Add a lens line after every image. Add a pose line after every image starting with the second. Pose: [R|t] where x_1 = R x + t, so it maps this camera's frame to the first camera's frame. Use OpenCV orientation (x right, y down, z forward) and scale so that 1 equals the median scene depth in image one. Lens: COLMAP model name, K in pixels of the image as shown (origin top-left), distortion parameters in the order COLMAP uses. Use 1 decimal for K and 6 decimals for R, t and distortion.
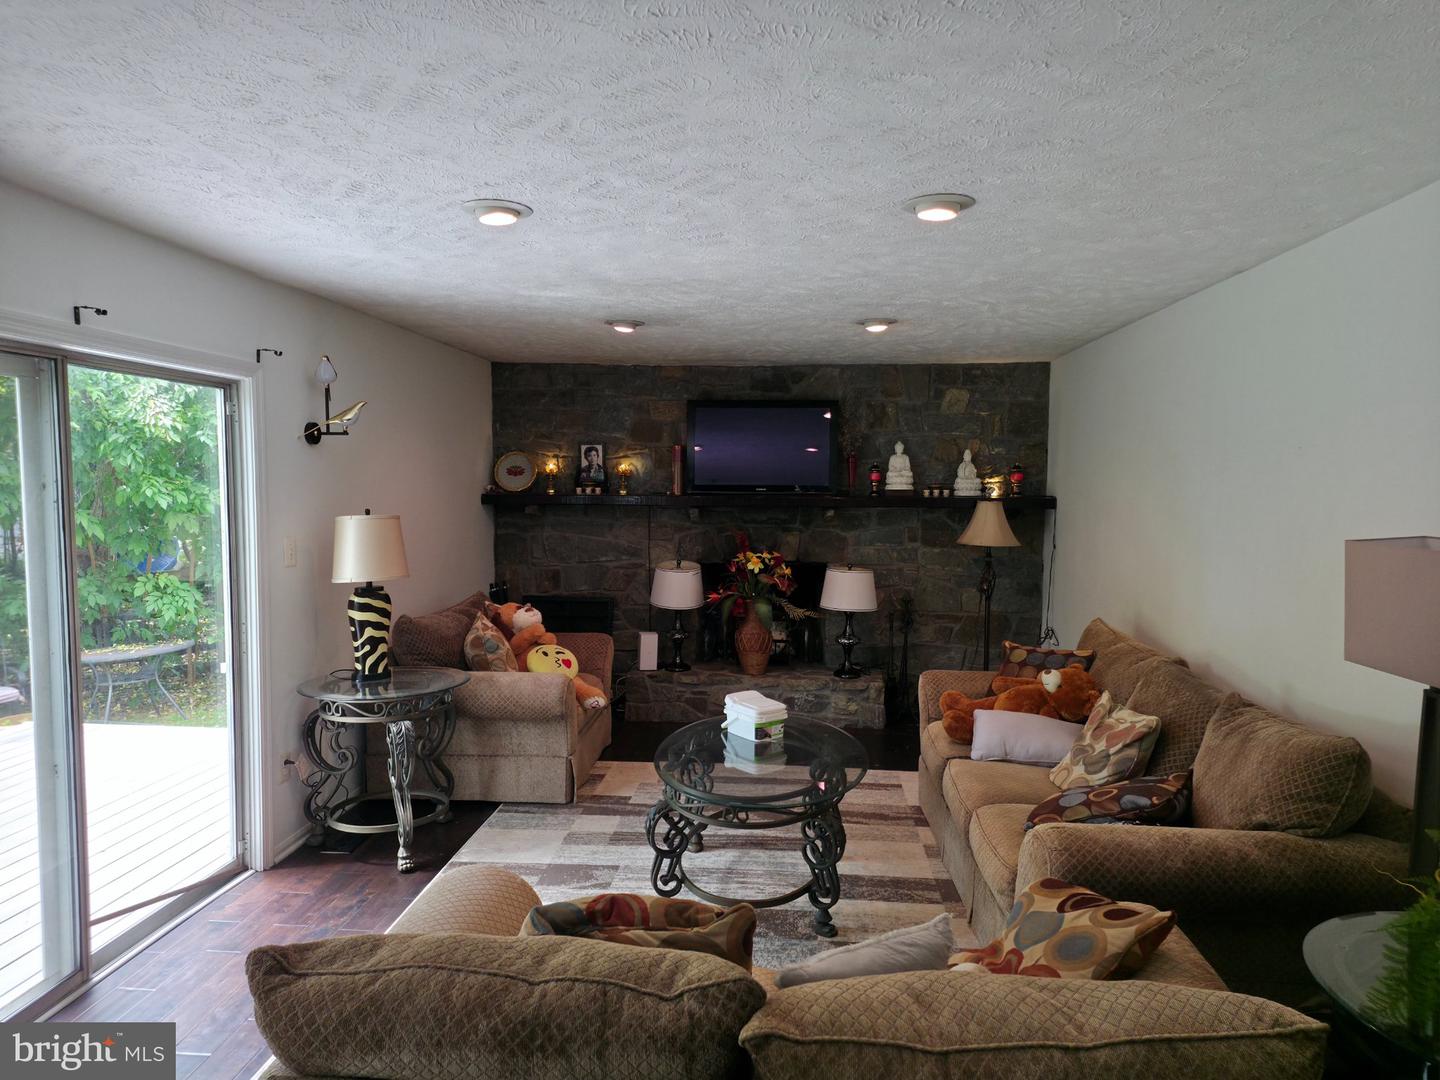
lens RADIAL K [[928.9, 0, 724.1], [0, 928.9, 547.9], [0, 0, 1]] dist [0.010406, 0.001914]
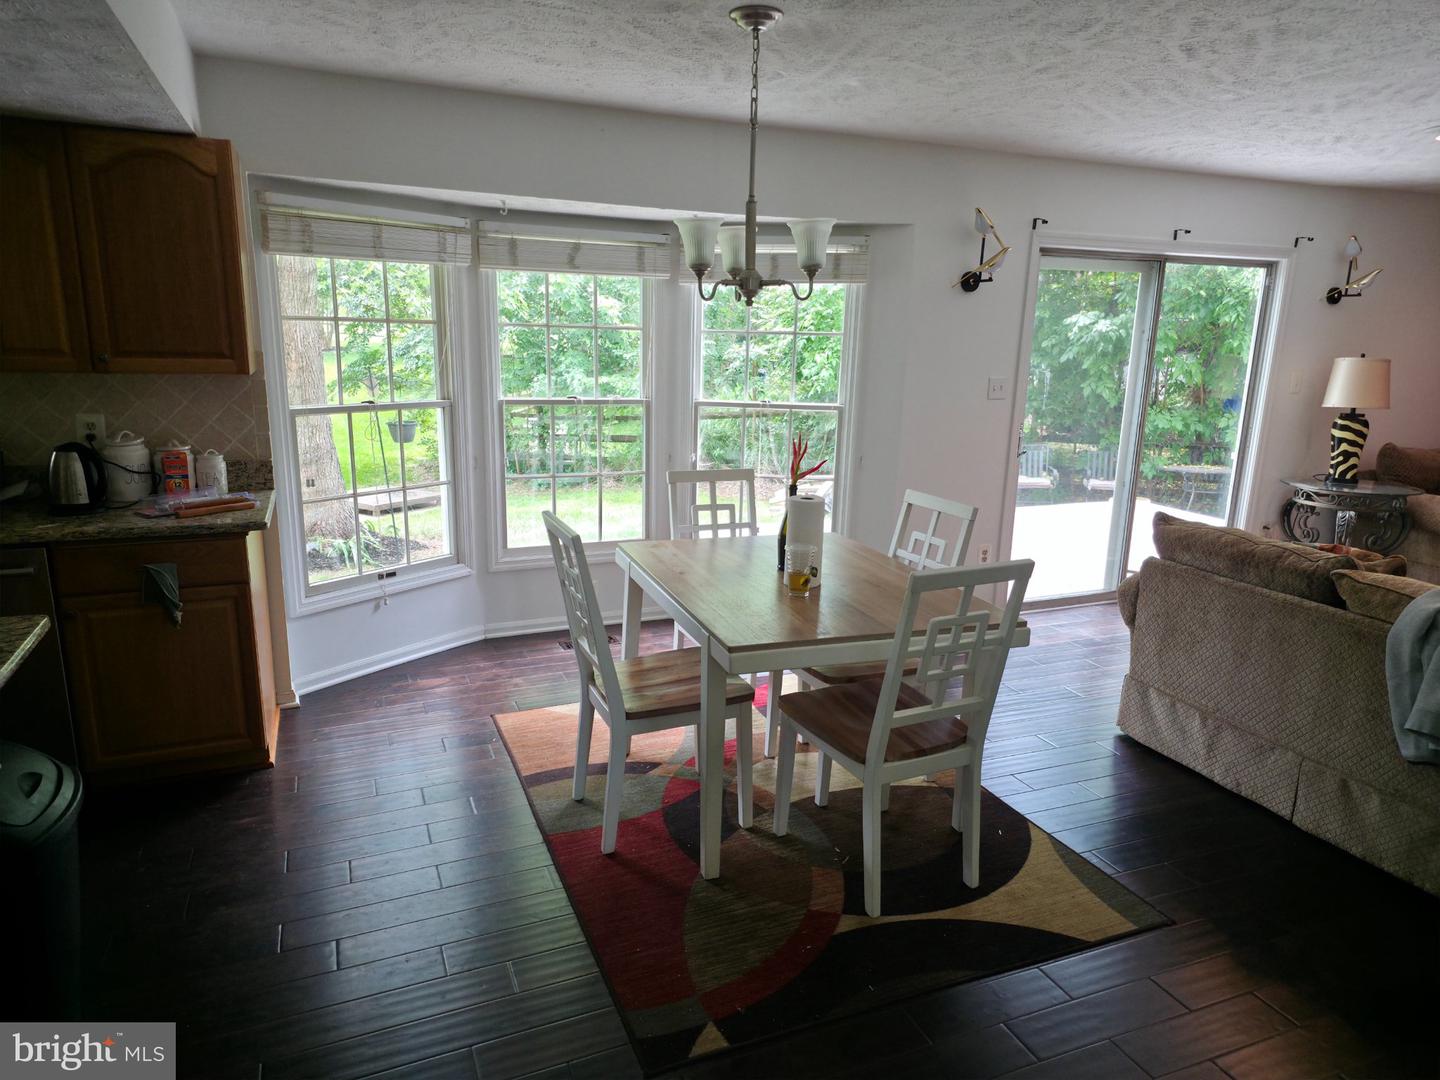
lens RADIAL K [[928.9, 0, 724.1], [0, 928.9, 547.9], [0, 0, 1]] dist [0.010406, 0.001914]
pose [[0.457681, 0.208700, -0.864276, 0.408017], [-0.081649, 0.977819, 0.192880, 0.046314], [0.885360, -0.017710, 0.464569, -0.428377]]
